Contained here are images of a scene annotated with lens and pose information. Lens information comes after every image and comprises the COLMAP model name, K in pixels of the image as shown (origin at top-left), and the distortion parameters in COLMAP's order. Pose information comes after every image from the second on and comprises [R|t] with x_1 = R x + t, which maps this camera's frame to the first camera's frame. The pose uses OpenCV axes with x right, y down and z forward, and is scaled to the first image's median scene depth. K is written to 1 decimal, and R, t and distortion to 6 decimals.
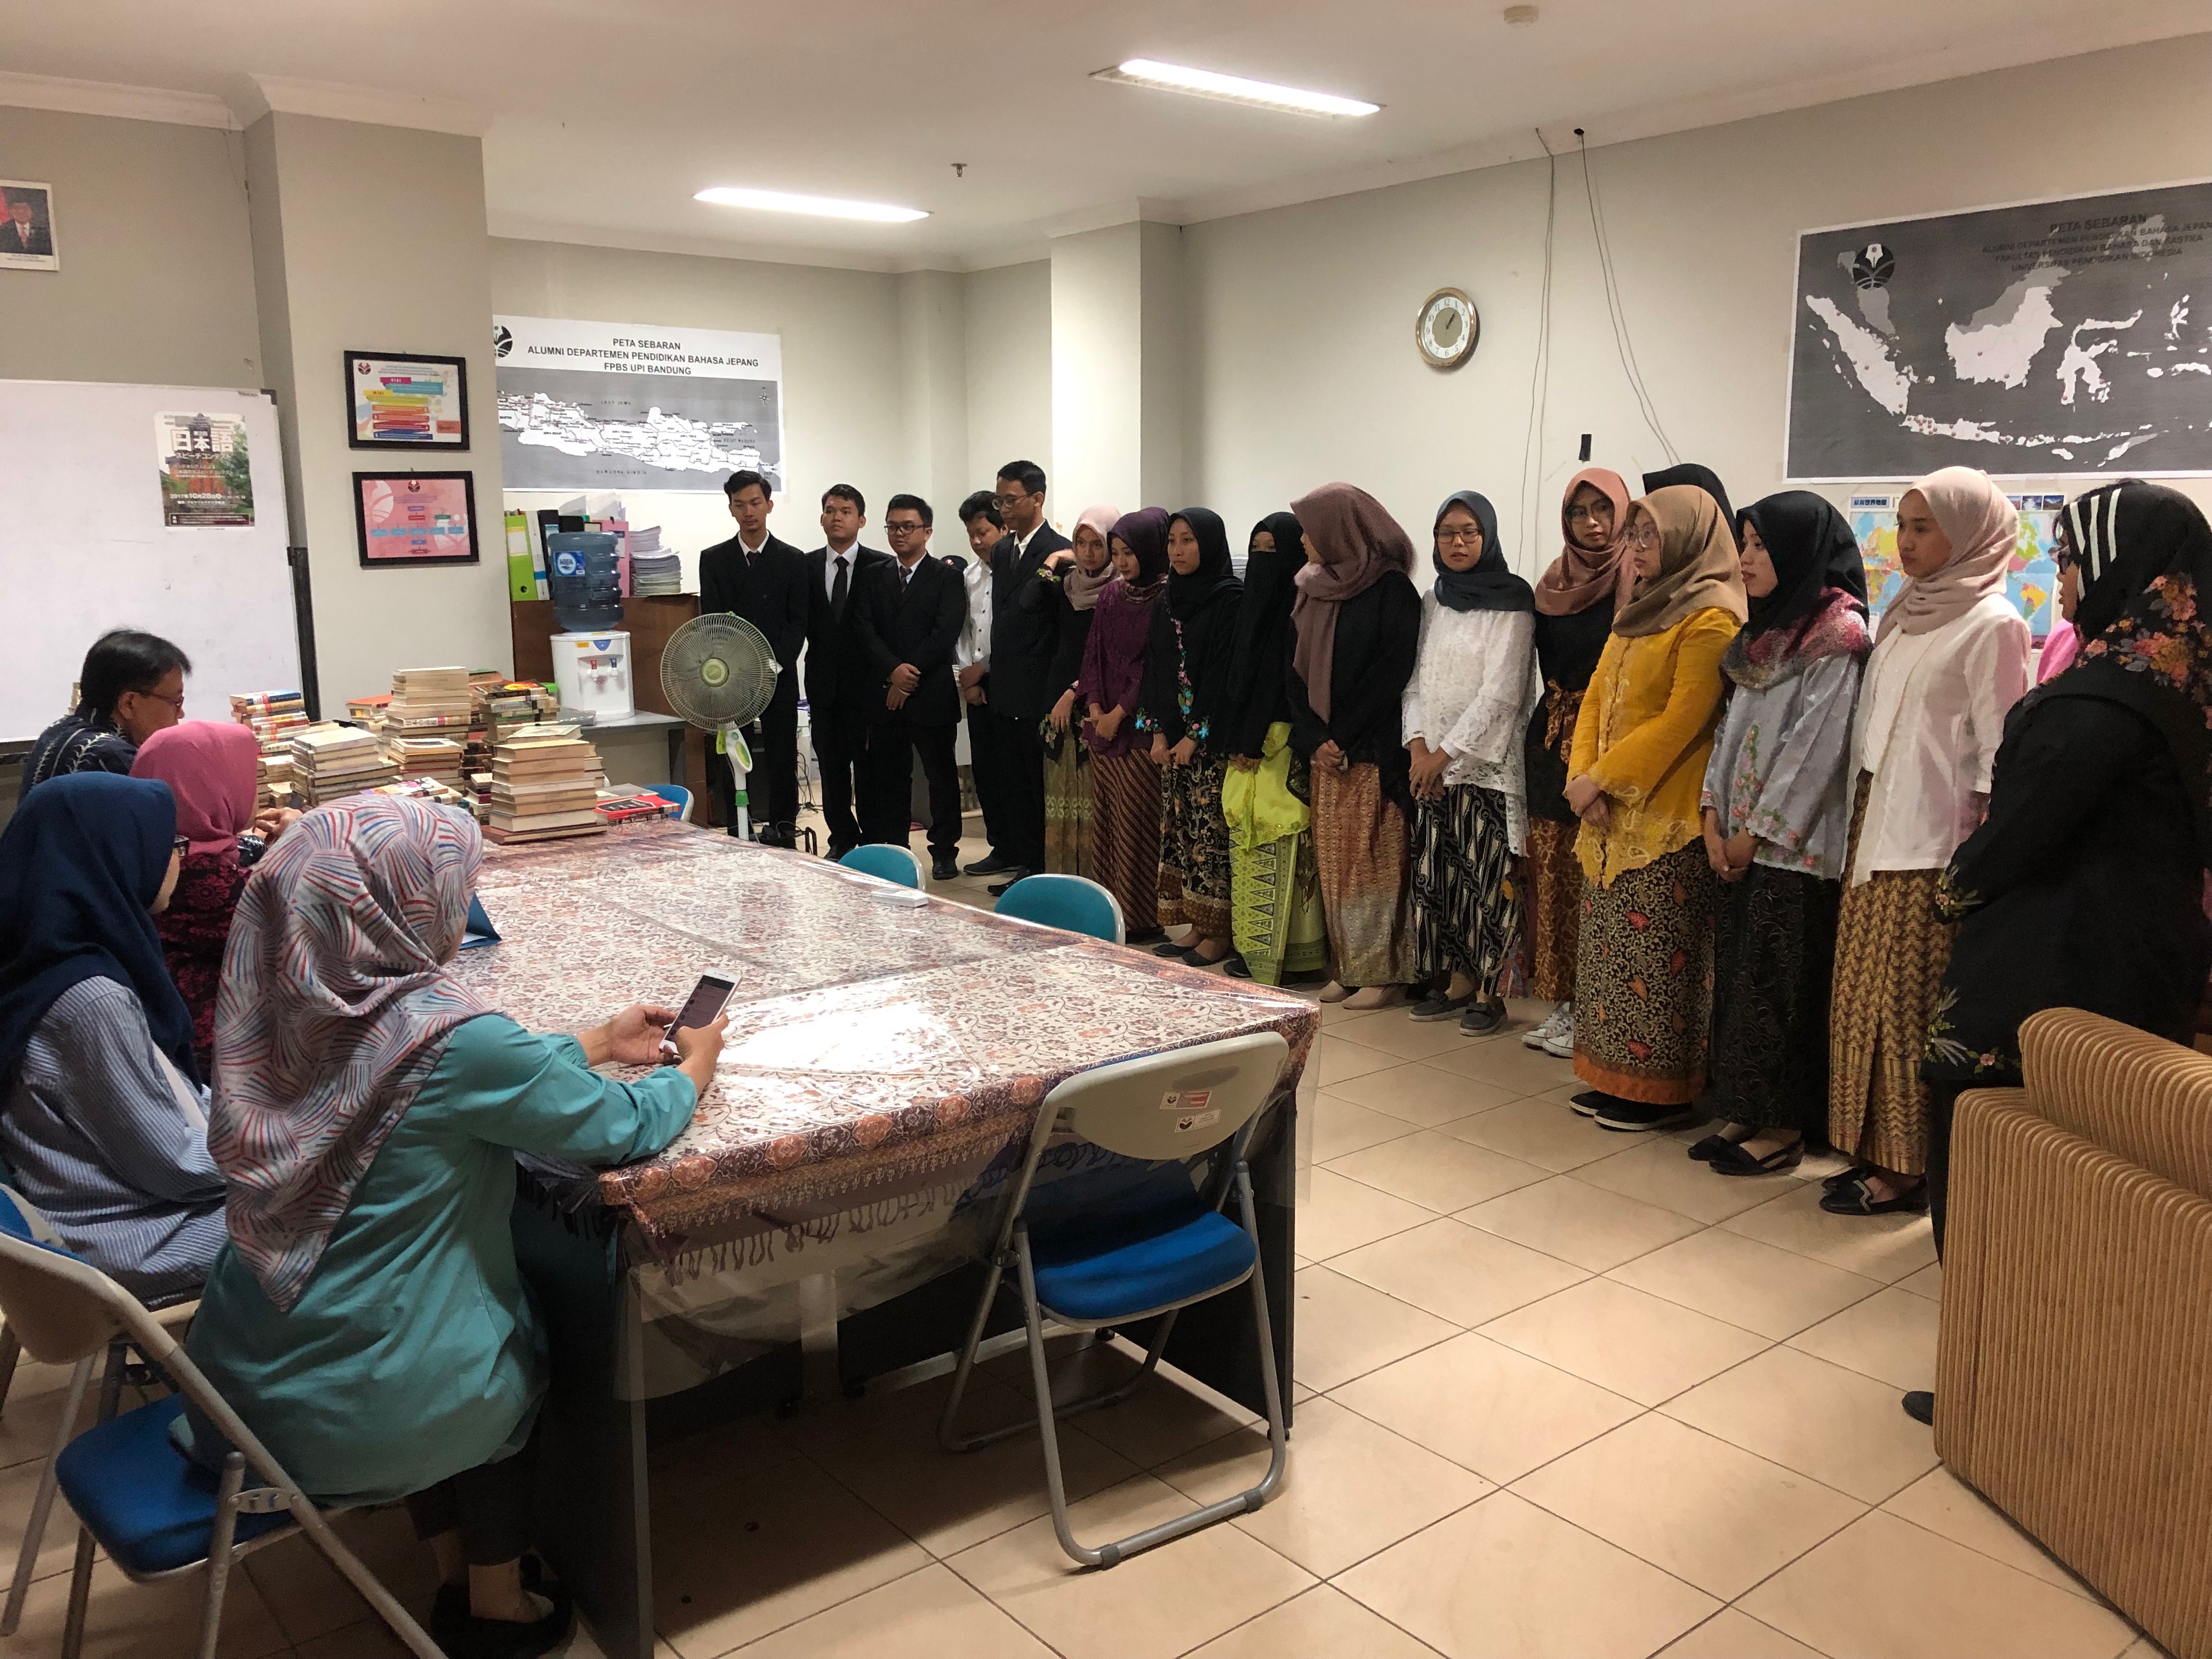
lens RADIAL K [[1809.9, 0, 1096.6], [0, 1809.9, 829.5], [0, 0, 1]] dist [0.003168, -0.024184]
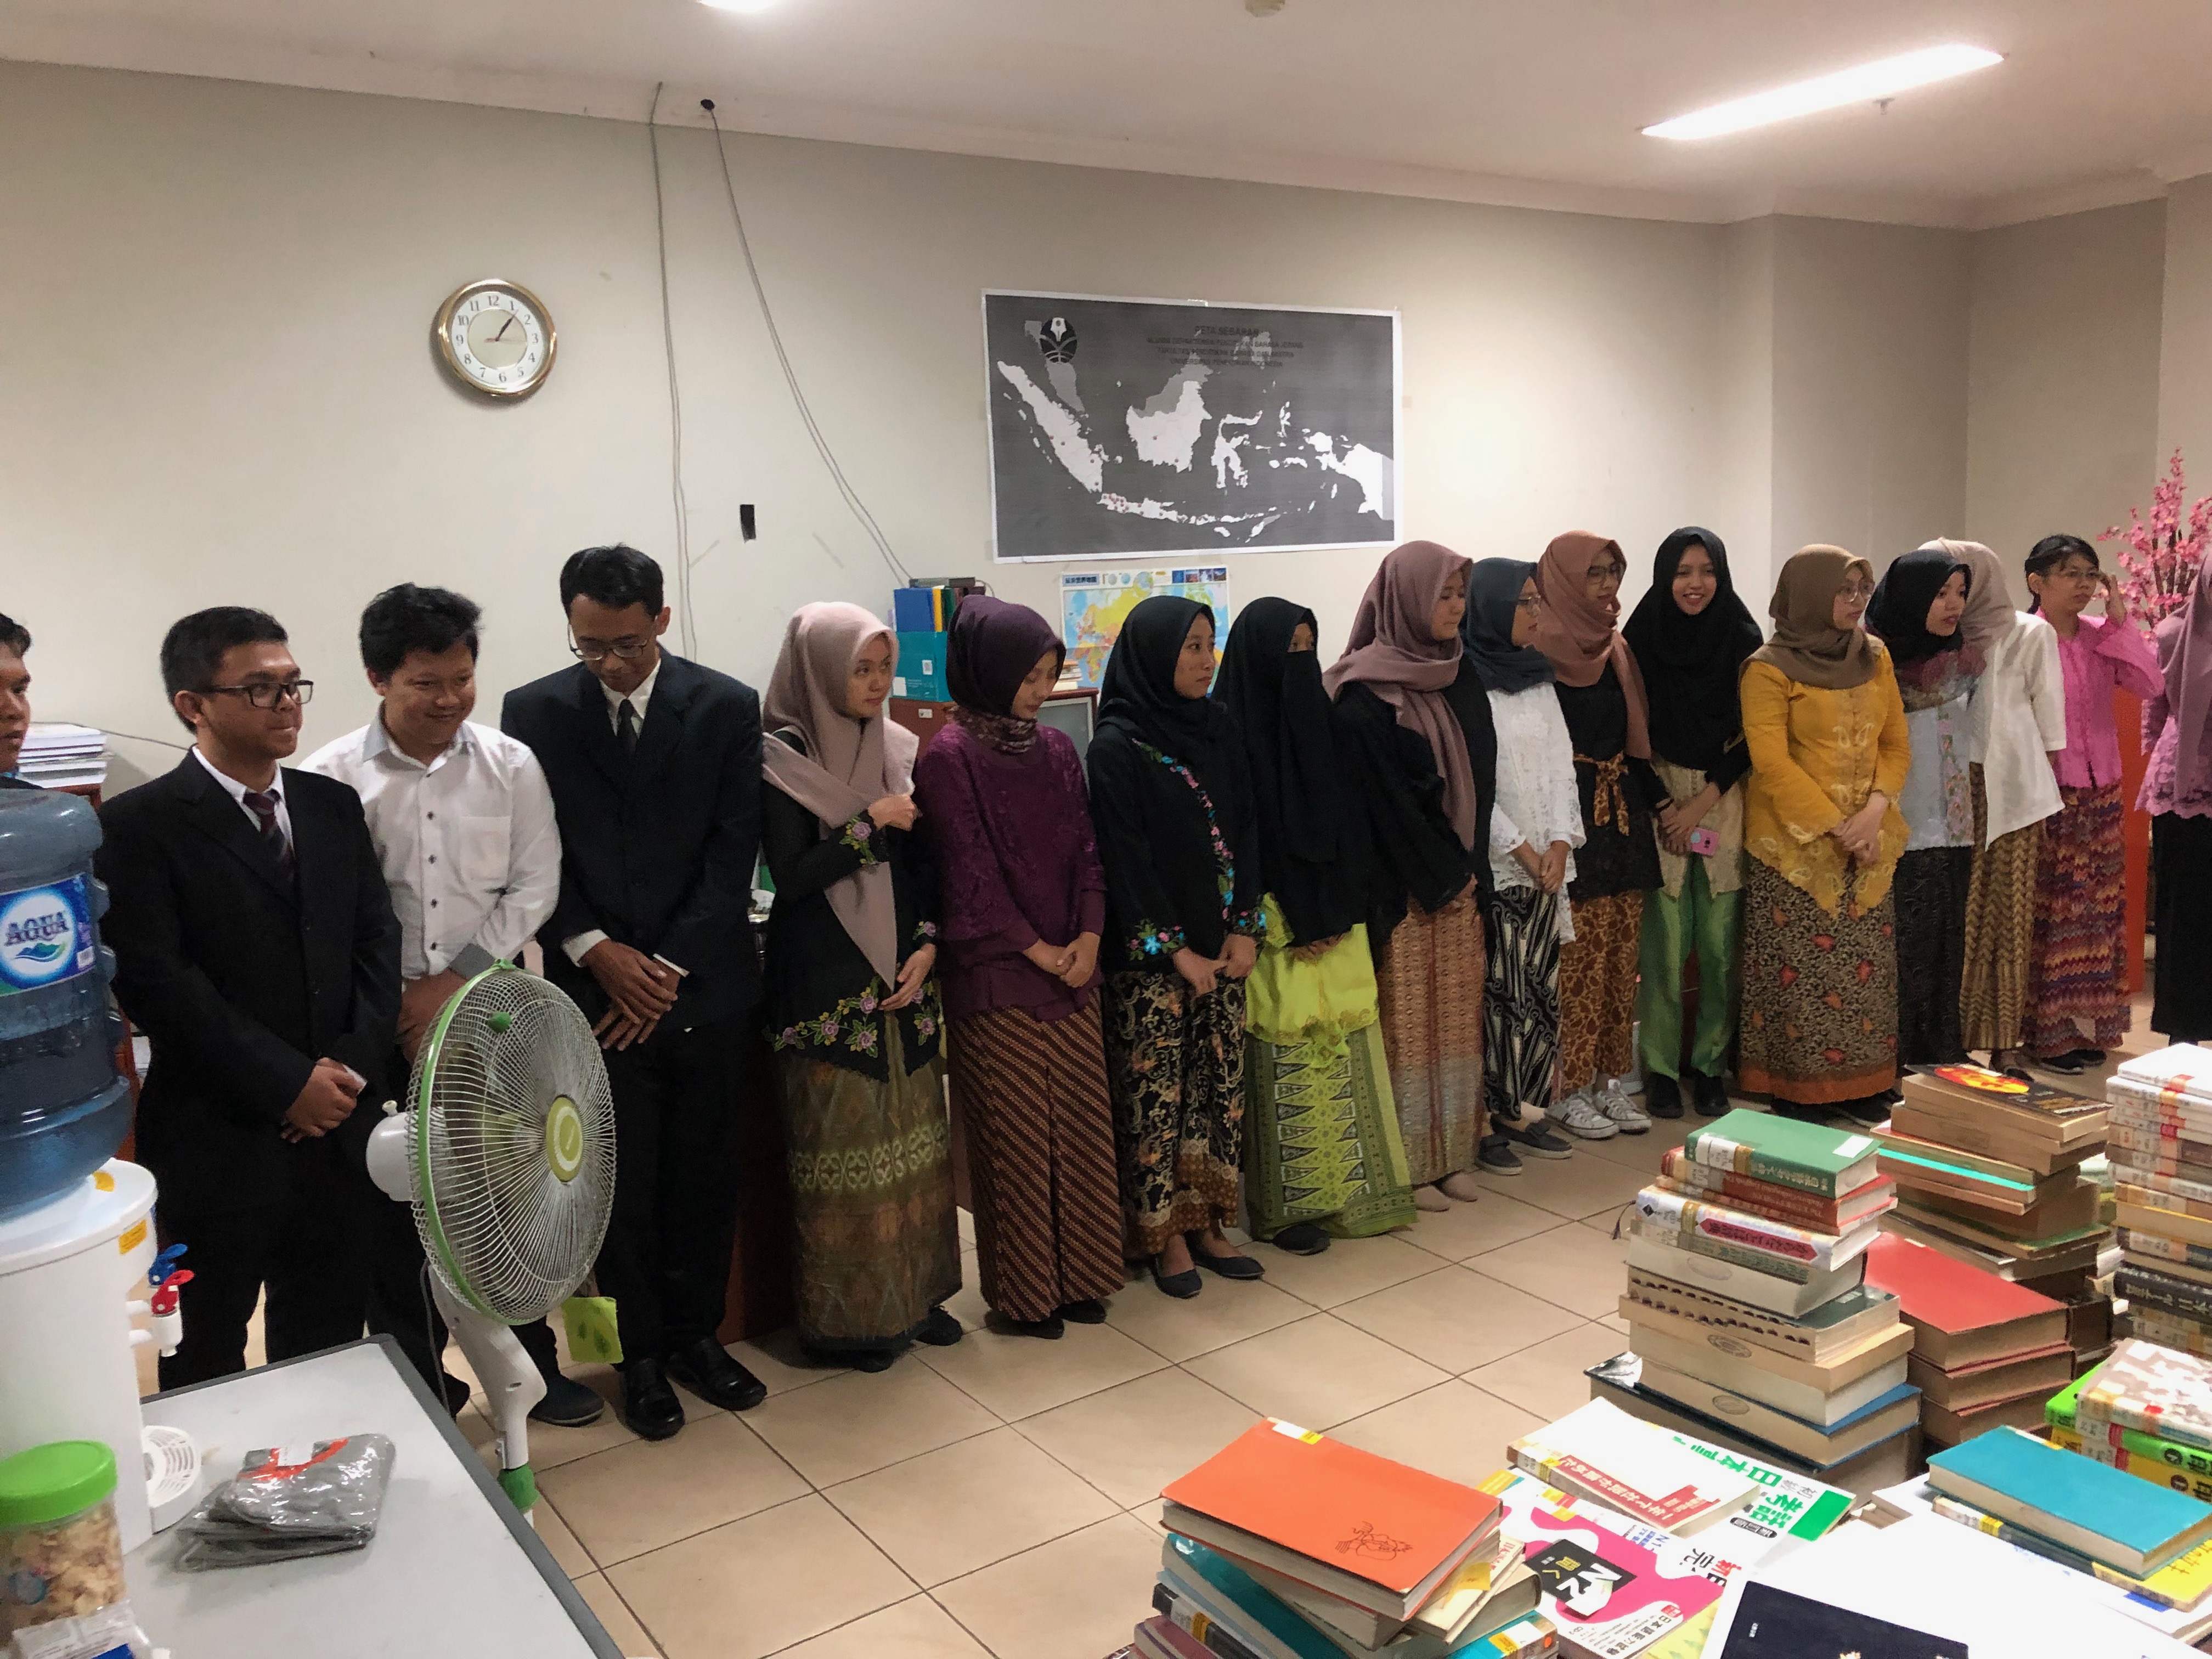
lens RADIAL K [[1809.9, 0, 1101.4], [0, 1809.9, 842.1], [0, 0, 1]] dist [0.003168, -0.024184]
pose [[0.076416, -0.153035, 0.985262, -0.574288], [0.208621, 0.968733, 0.134288, -0.175487], [-0.975007, 0.195285, 0.105953, 0.927595]]
